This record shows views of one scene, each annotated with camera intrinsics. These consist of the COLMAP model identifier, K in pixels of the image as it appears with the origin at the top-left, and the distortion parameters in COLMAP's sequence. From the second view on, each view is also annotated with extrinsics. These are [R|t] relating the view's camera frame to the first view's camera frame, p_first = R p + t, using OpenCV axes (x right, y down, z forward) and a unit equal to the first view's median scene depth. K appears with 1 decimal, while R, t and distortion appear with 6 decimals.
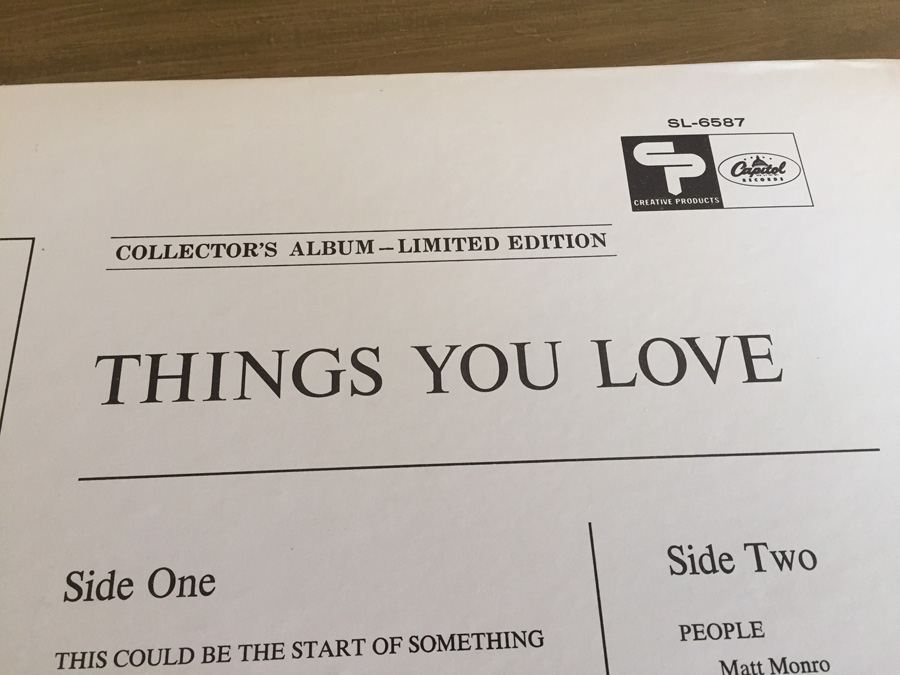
lens RADIAL K [[858.0, 0, 450.0], [0, 858.0, 337.5], [0, 0, 1]] dist [0.048473, -0.012850]
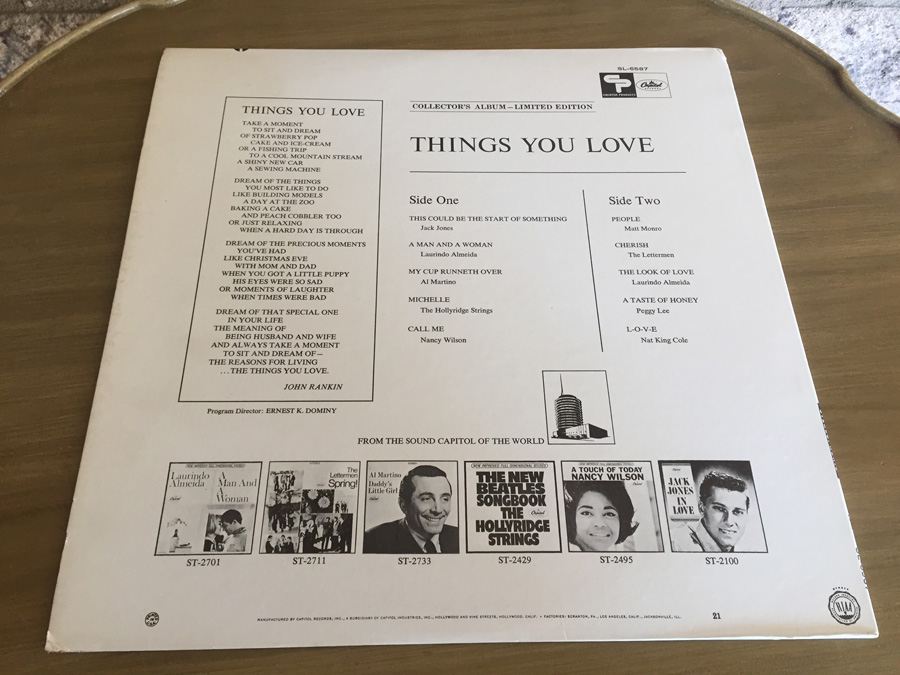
lens RADIAL K [[858.0, 0, 450.0], [0, 858.0, 337.5], [0, 0, 1]] dist [0.048473, -0.012850]
pose [[0.999483, 0.025664, -0.019374, -0.202479], [-0.027178, 0.996229, -0.082394, 0.888426], [0.017187, 0.082878, 0.996411, -1.725478]]
